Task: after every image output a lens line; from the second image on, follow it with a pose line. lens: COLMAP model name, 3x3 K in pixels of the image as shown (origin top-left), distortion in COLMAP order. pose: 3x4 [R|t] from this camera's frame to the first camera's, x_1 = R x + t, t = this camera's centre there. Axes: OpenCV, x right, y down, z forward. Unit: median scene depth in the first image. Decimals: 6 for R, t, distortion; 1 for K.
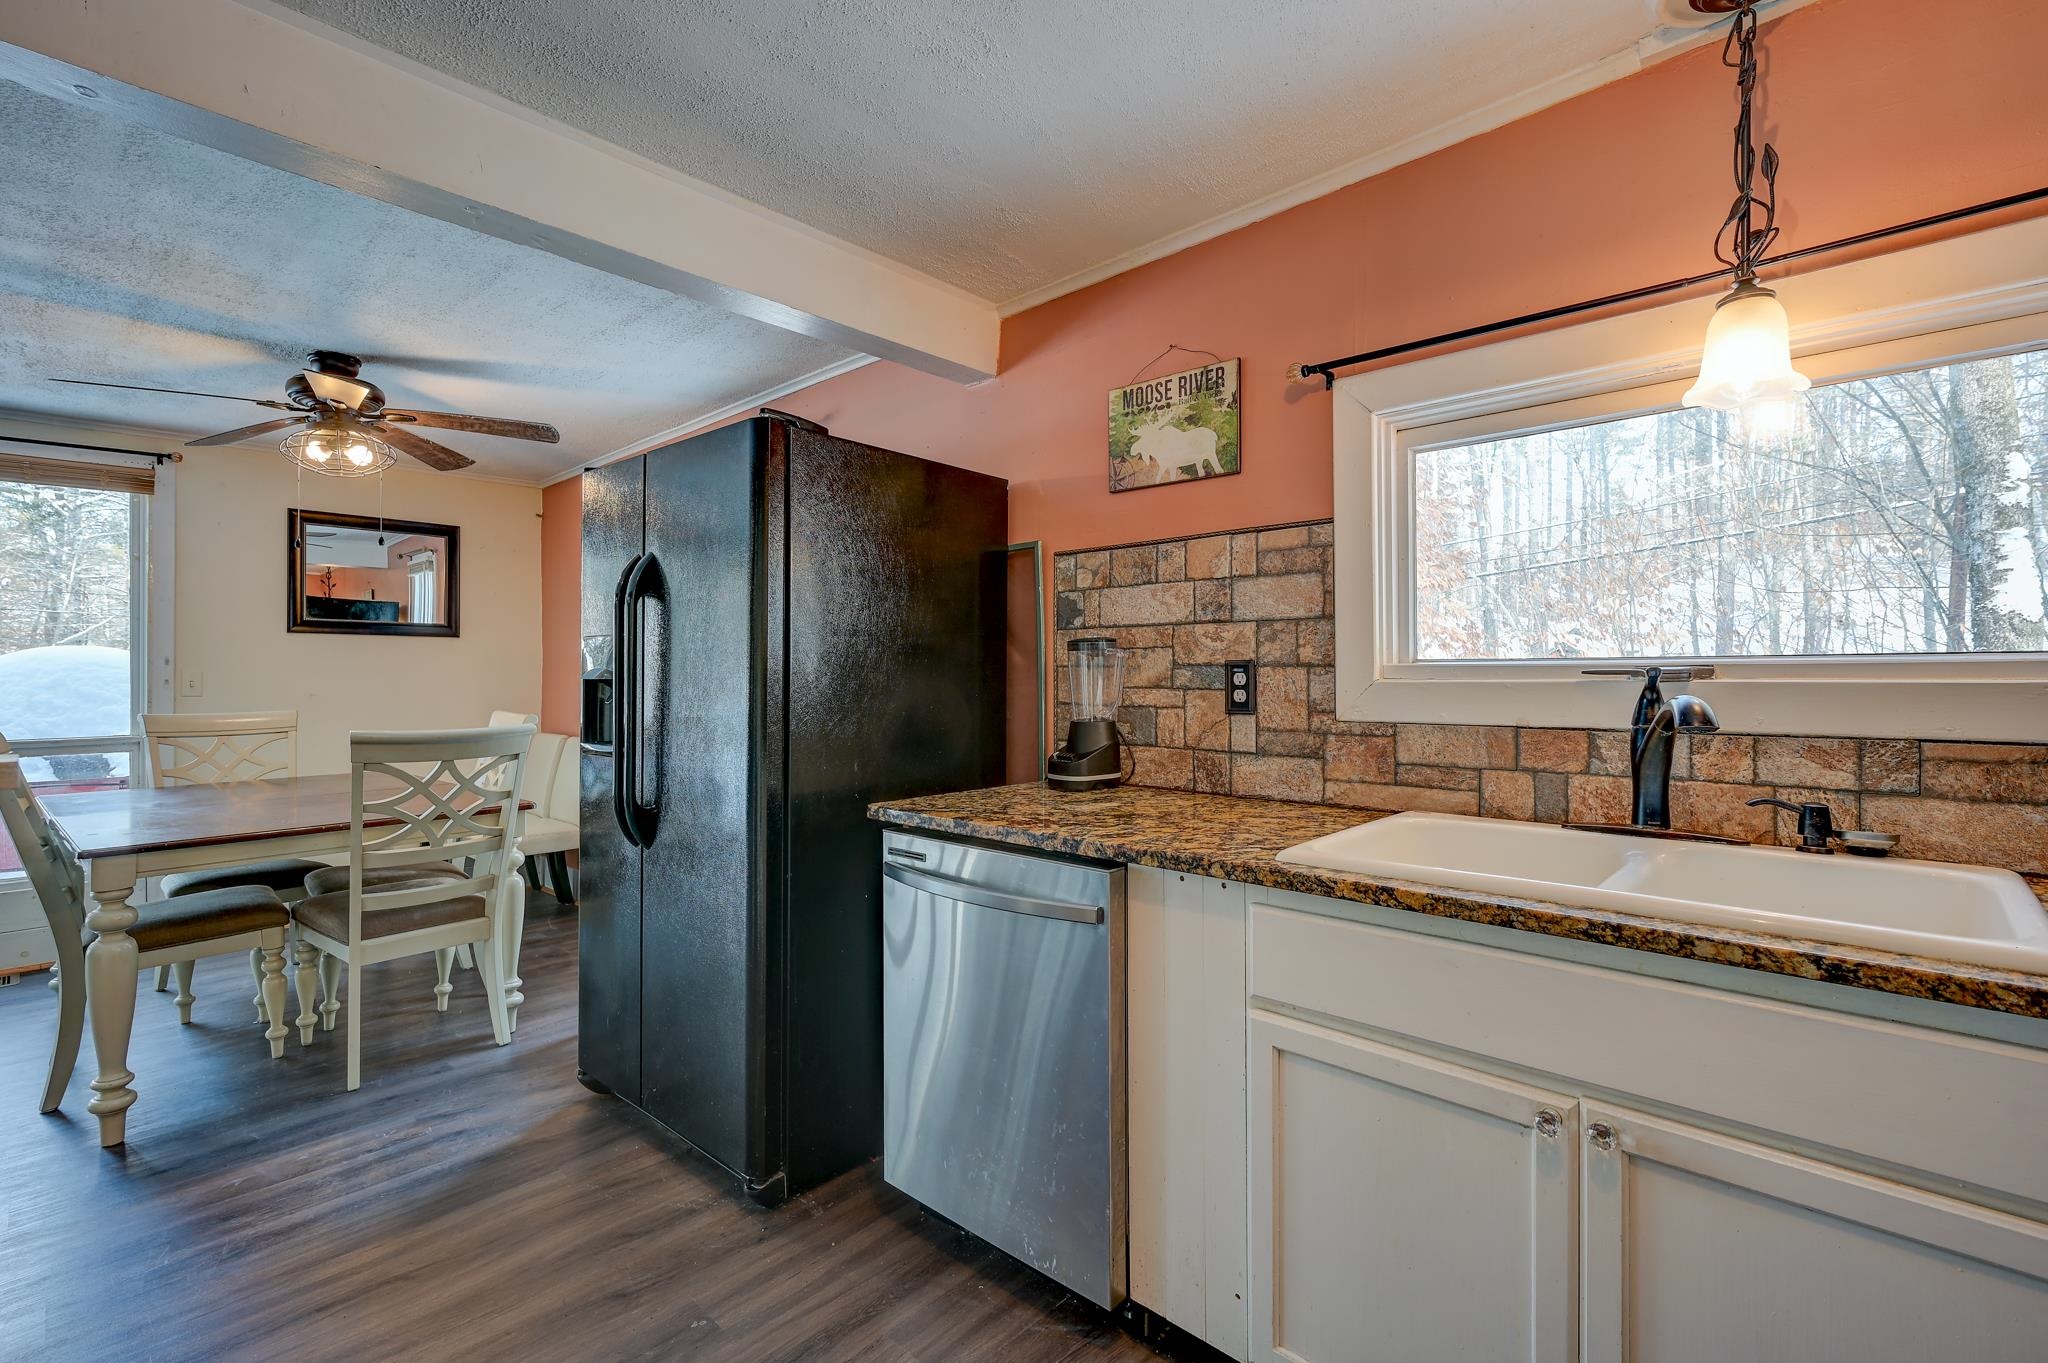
lens RADIAL K [[915.3, 0, 1030.4], [0, 915.3, 674.0], [0, 0, 1]] dist [0.001135, 0.000132]
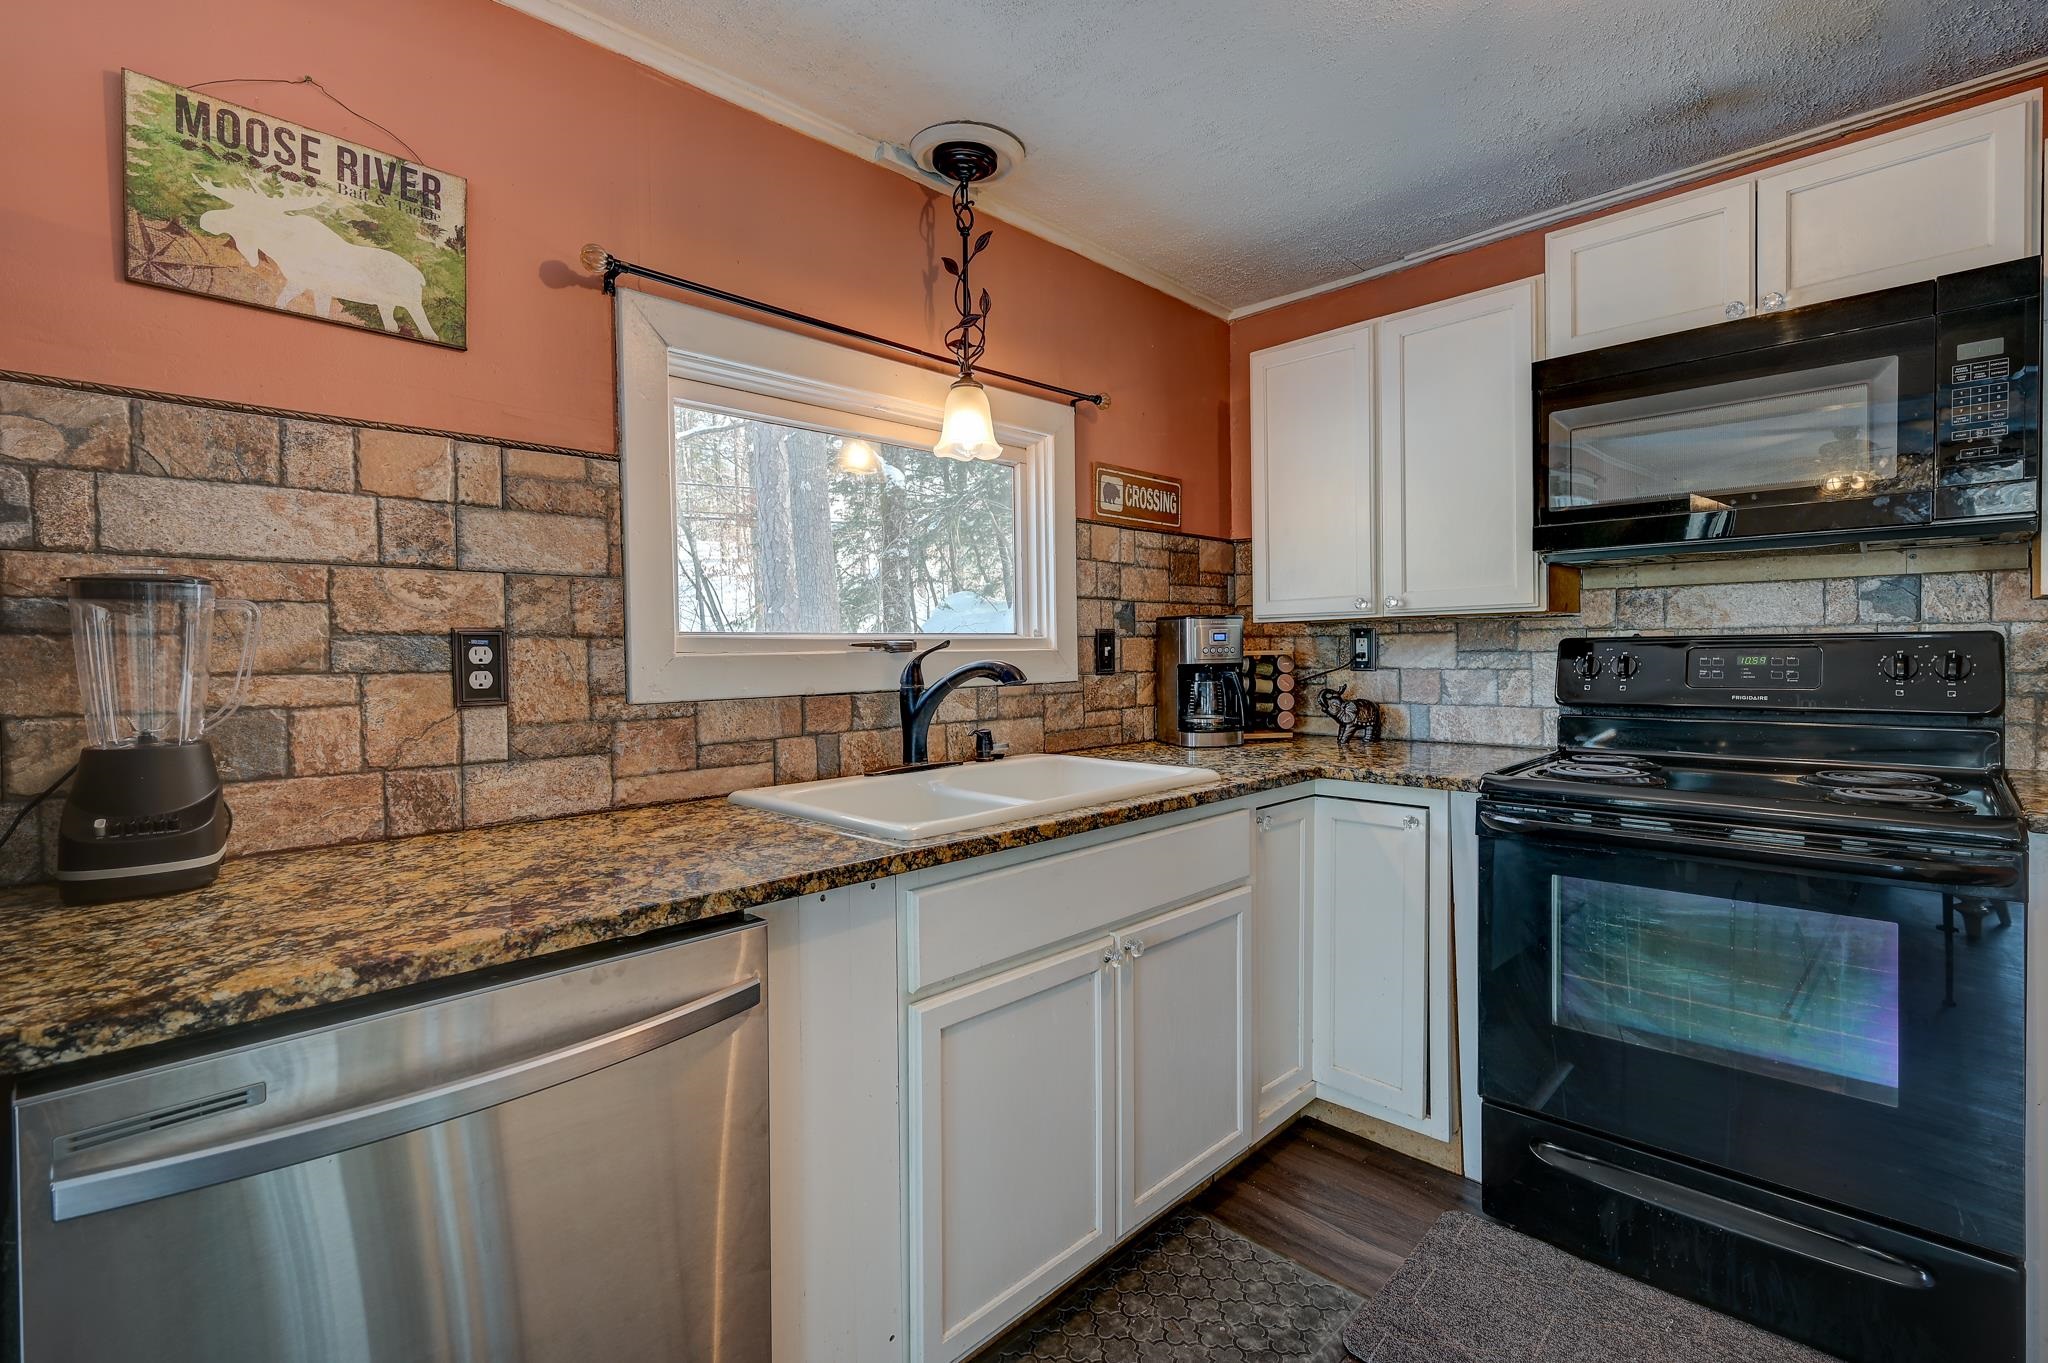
lens RADIAL K [[929.7, 0, 1045.2], [0, 929.7, 666.2], [0, 0, 1]] dist [0.001589, 0.000276]
pose [[0.017222, -0.015272, 0.999735, -0.468004], [0.010905, 0.999827, 0.015086, 0.007903], [-0.999792, 0.010642, 0.017386, 0.577781]]
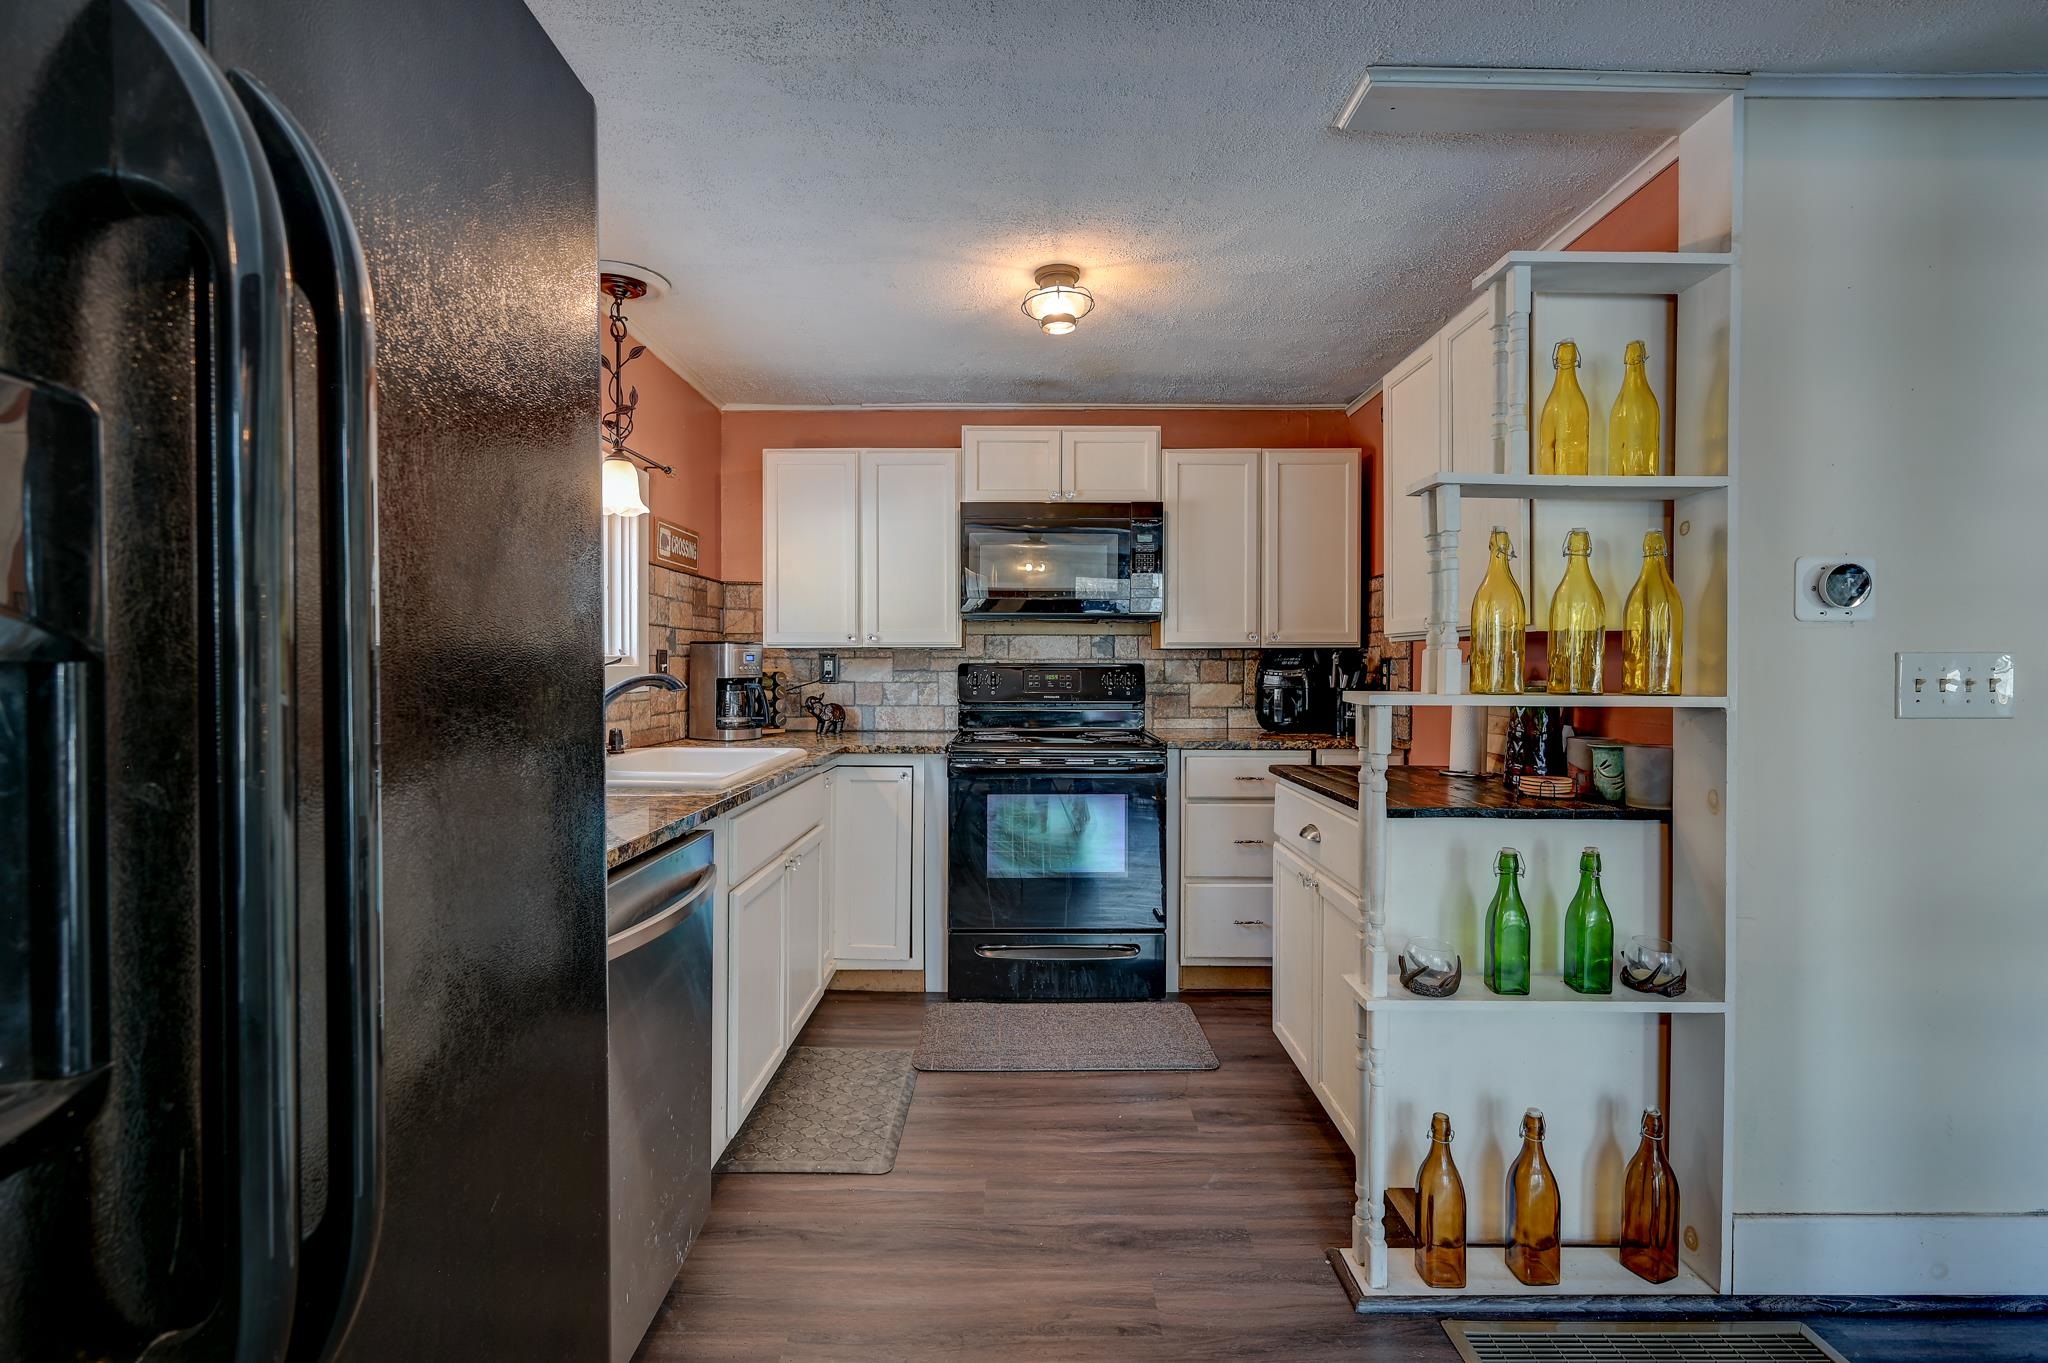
lens RADIAL K [[925.0, 0, 1031.7], [0, 925.0, 675.0], [0, 0, 1]] dist [-0.000198, 0.000034]
pose [[-0.684024, -0.006986, 0.729426, -0.779342], [-0.001946, 0.999968, 0.007753, 0.006611], [-0.729457, 0.003884, -0.684016, 1.127295]]
